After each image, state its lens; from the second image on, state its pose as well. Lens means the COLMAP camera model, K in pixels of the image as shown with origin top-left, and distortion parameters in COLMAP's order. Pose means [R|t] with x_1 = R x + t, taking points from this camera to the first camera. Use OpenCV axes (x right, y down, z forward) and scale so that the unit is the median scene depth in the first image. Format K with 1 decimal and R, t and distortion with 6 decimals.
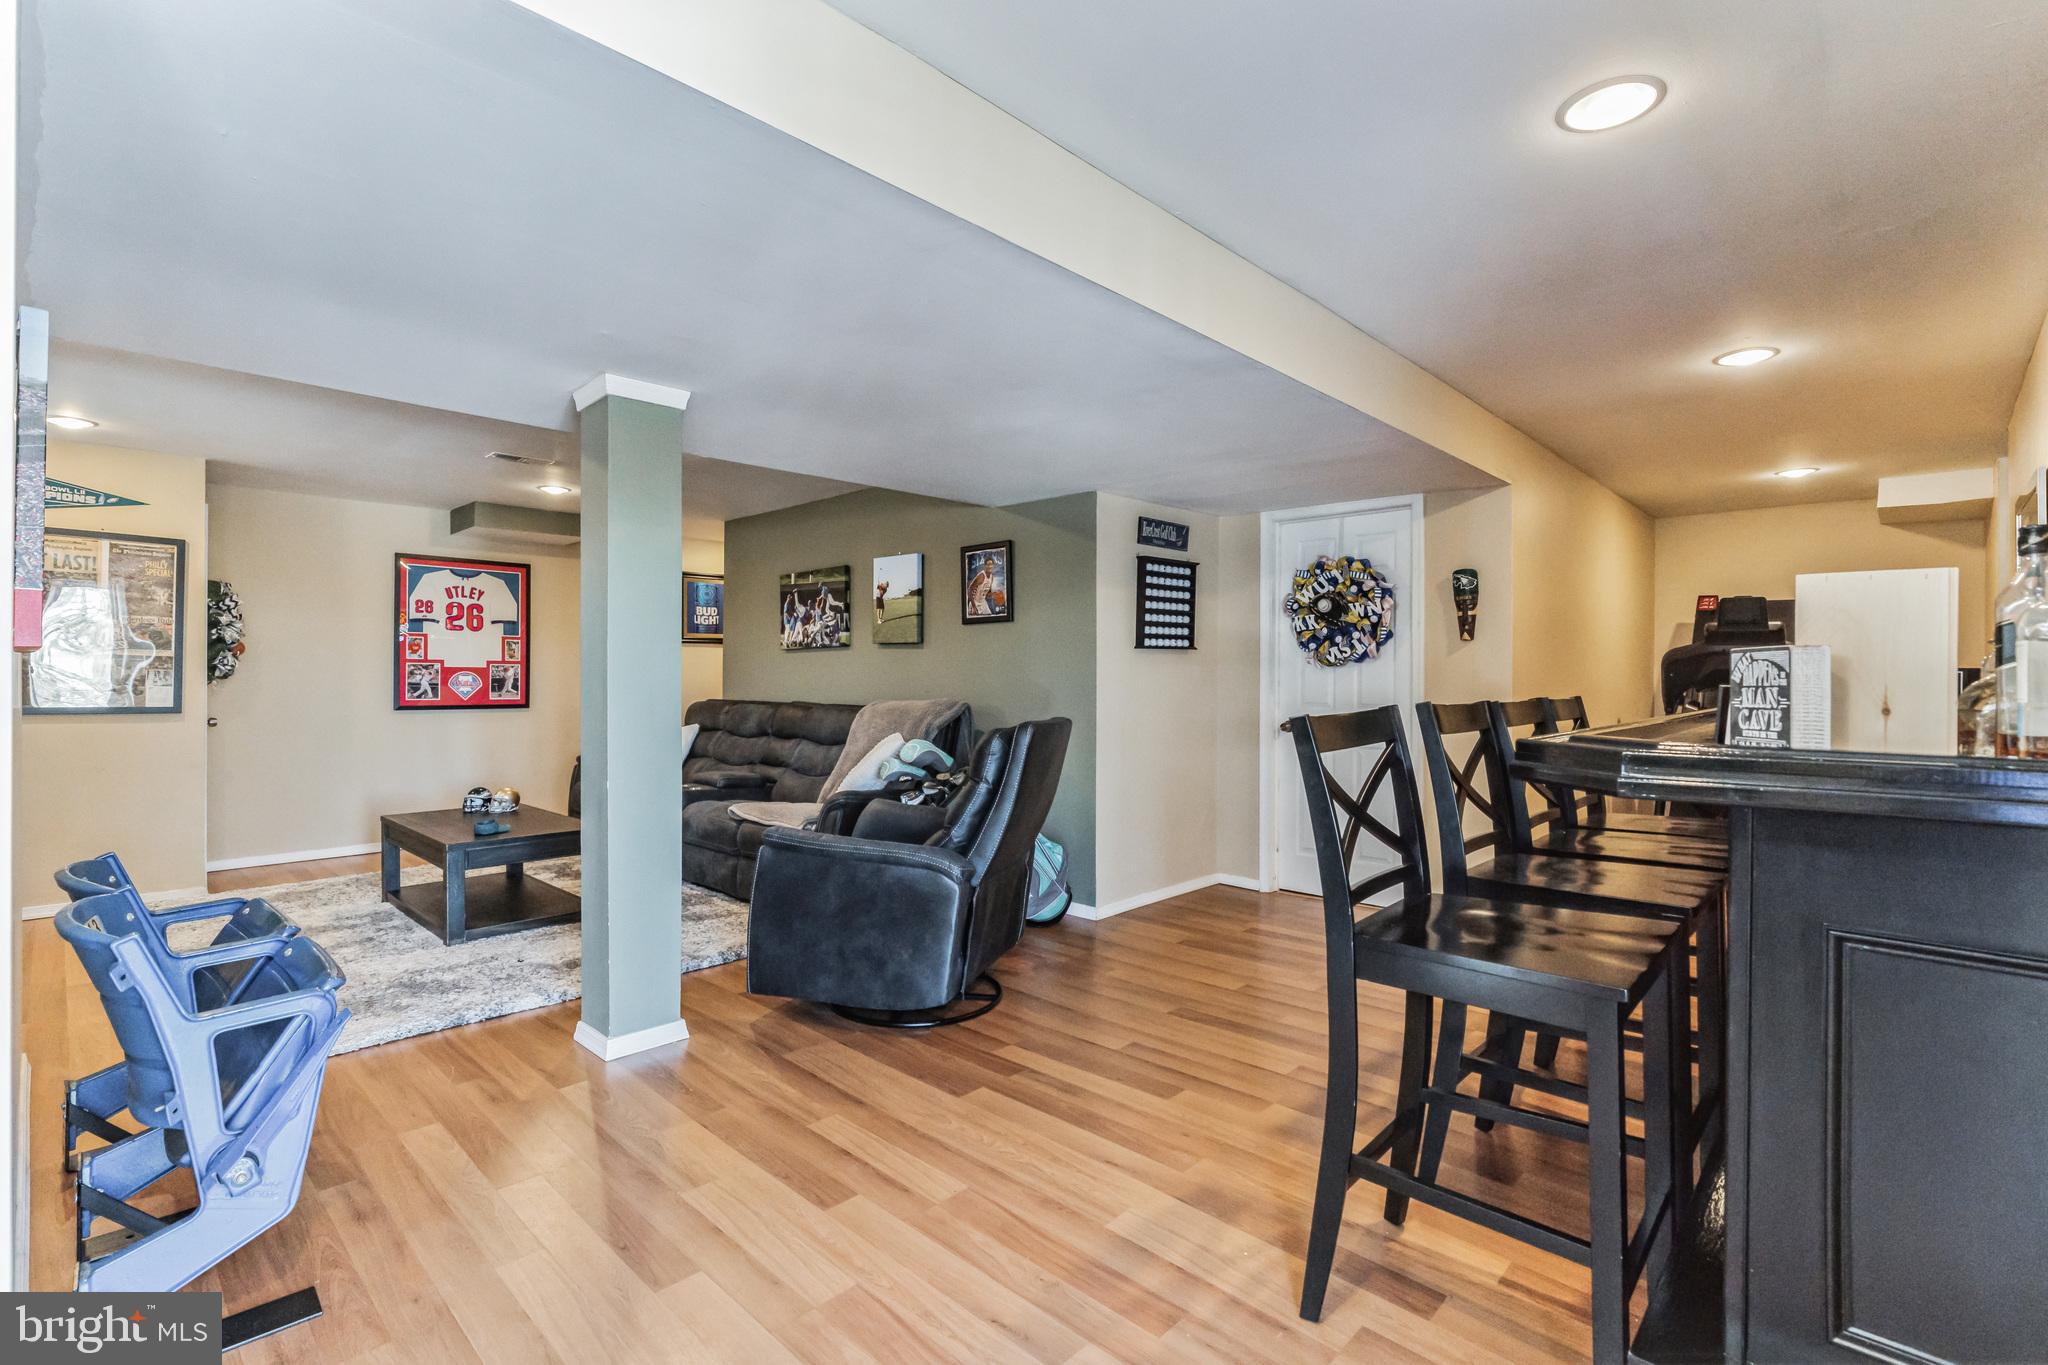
lens RADIAL K [[924.9, 0, 1025.4], [0, 924.9, 678.0], [0, 0, 1]] dist [-0.002549, -0.000141]
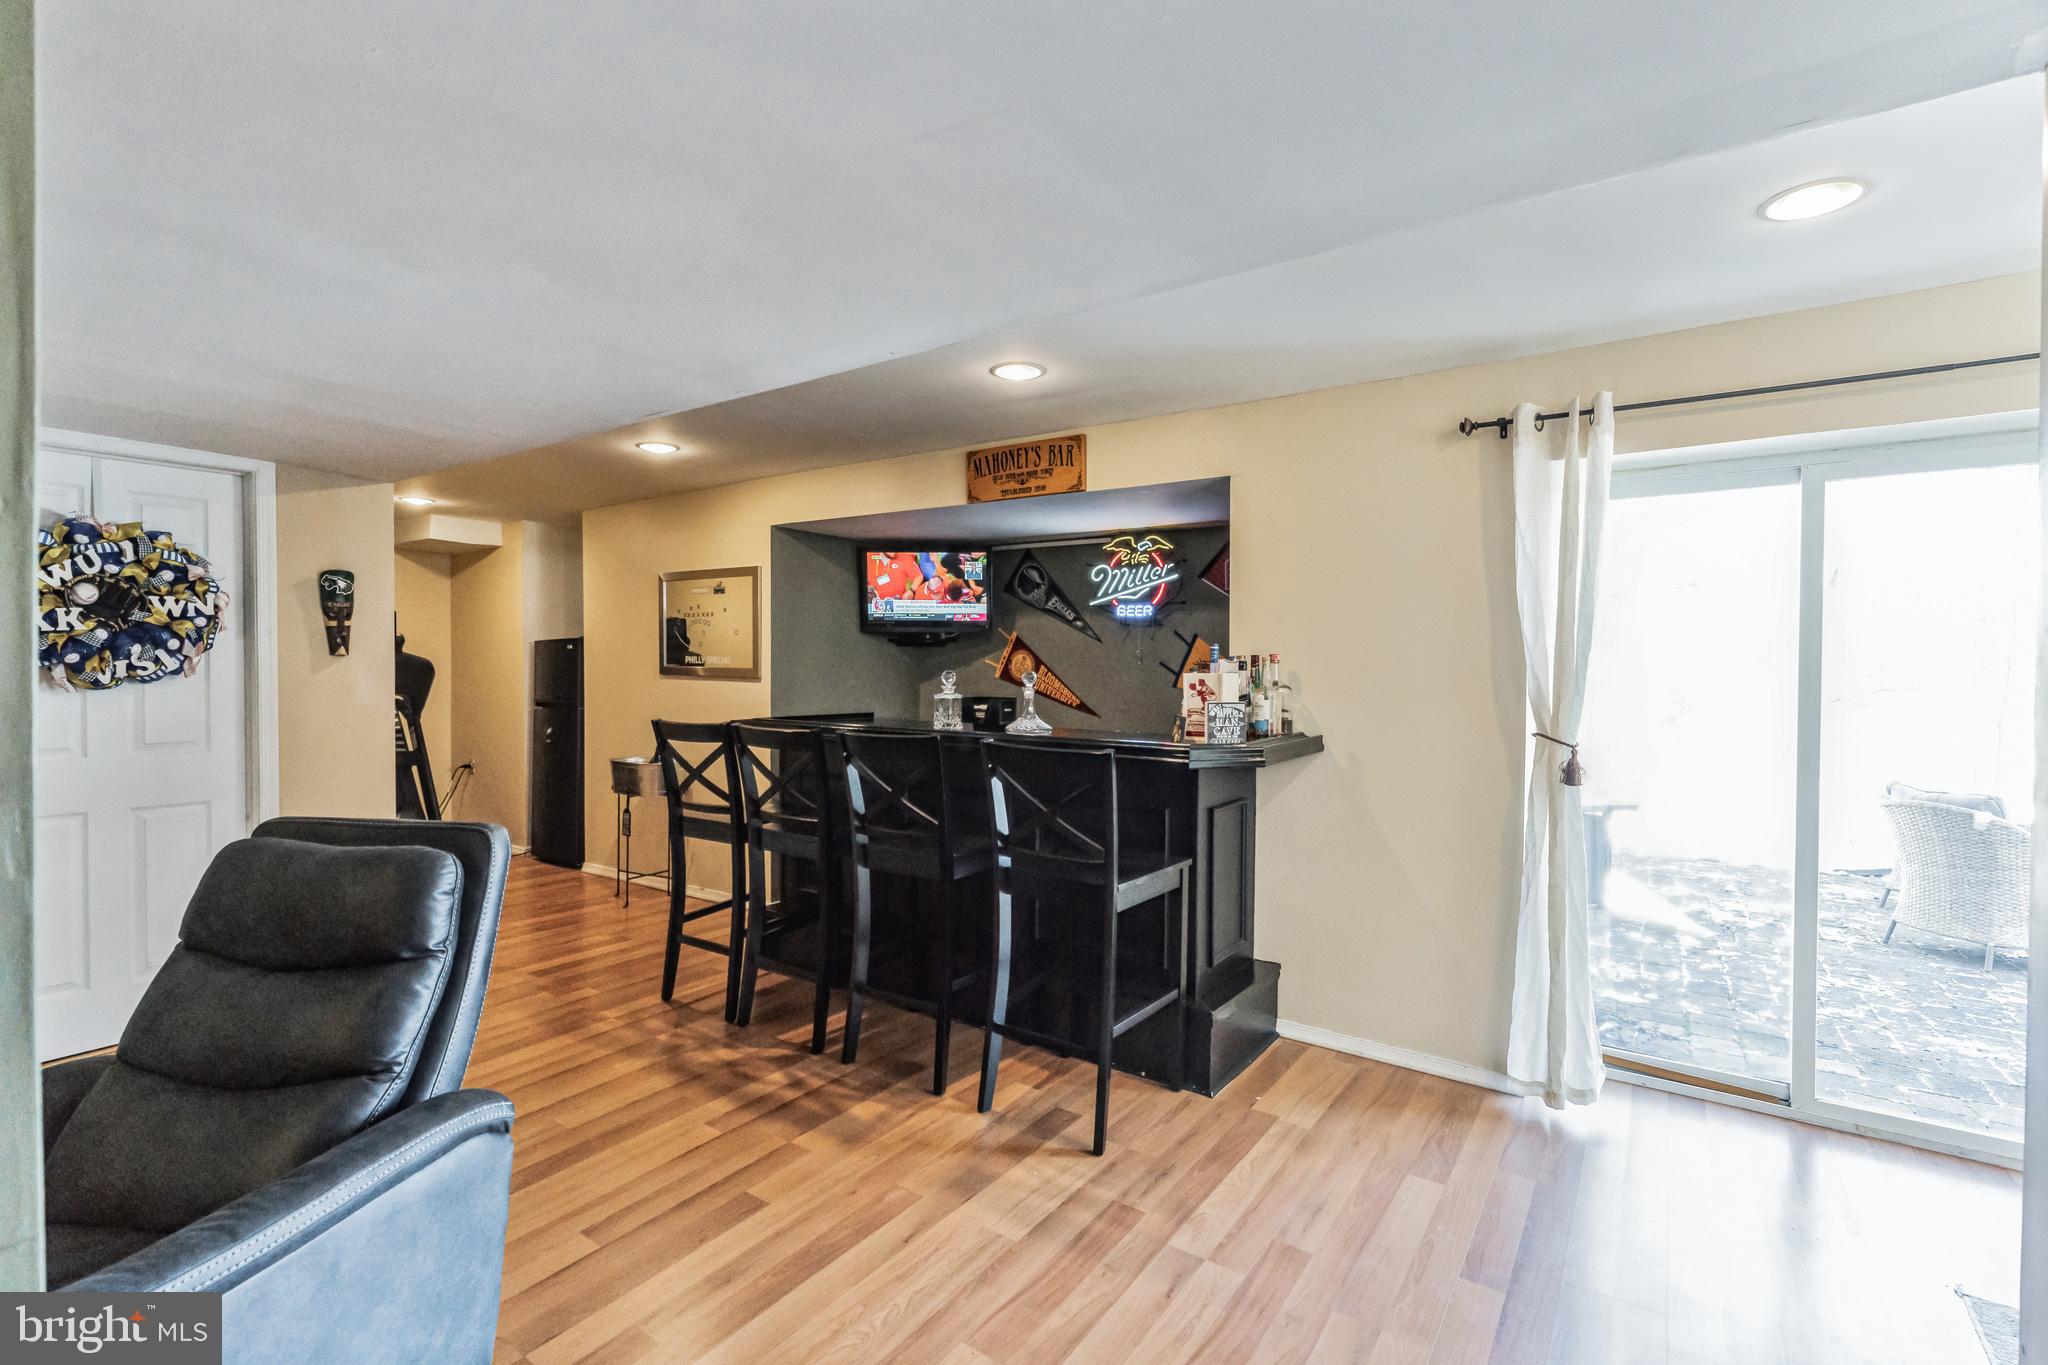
lens RADIAL K [[1034.6, 0, 929.5], [0, 1034.6, 678.2], [0, 0, 1]] dist [-0.001444, -0.000105]
pose [[-0.146419, -0.024676, 0.988915, -0.479721], [0.000849, 0.999685, 0.025071, -0.040474], [-0.989222, 0.004510, -0.146352, 0.570474]]
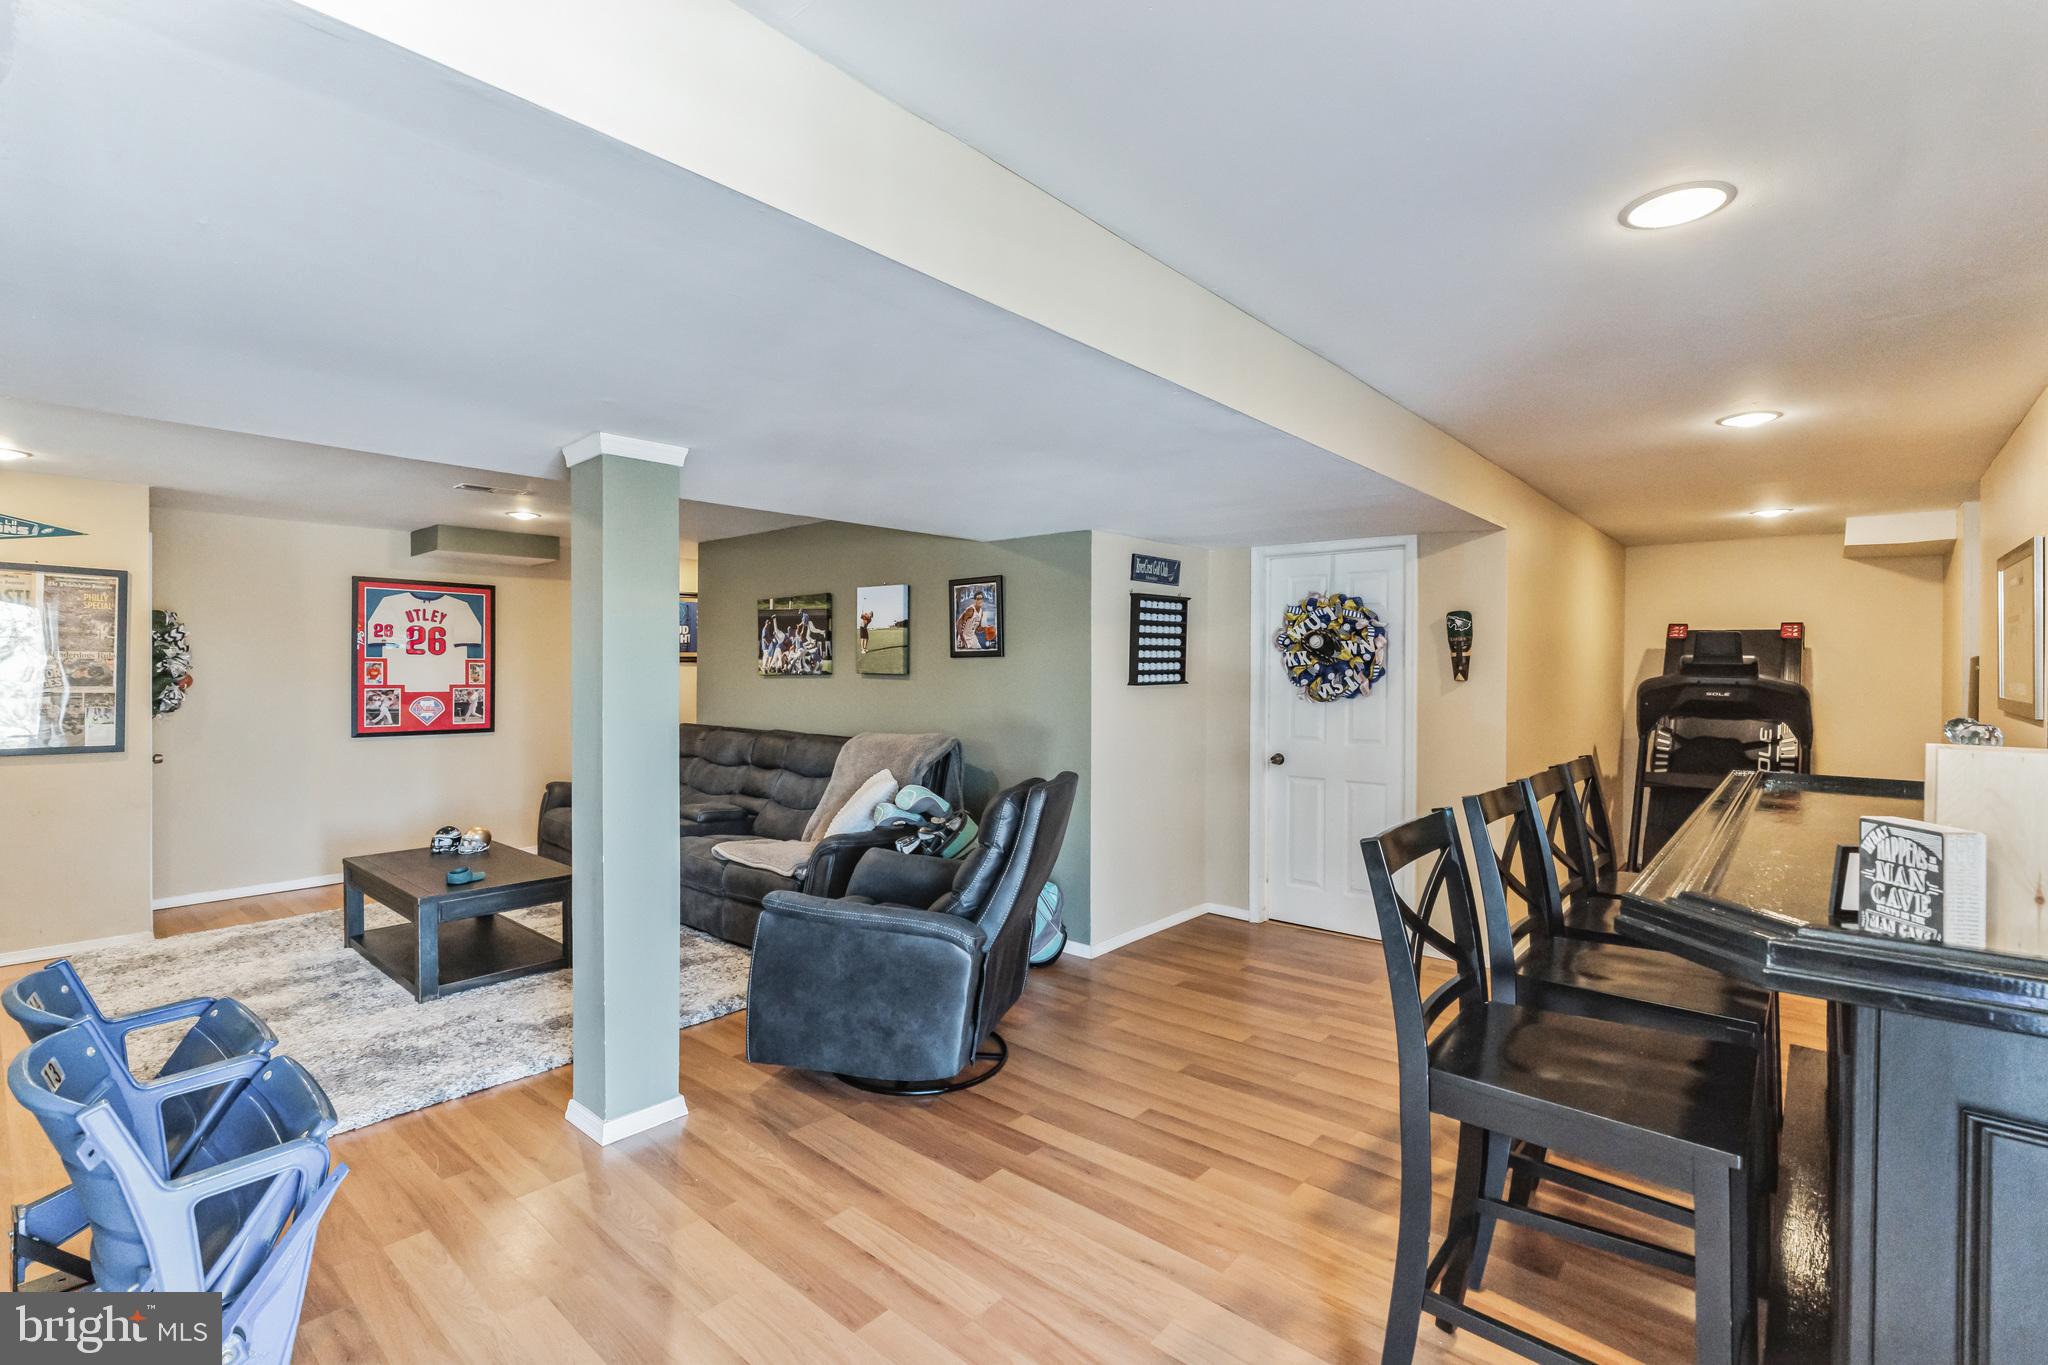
lens RADIAL K [[915.0, 0, 1030.7], [0, 915.0, 677.2], [0, 0, 1]] dist [-0.002534, 0.000168]
pose [[0.998880, -0.006829, 0.046824, -0.034991], [0.006780, 0.999976, 0.001212, -0.045865], [-0.046831, -0.000893, 0.998902, 0.023621]]
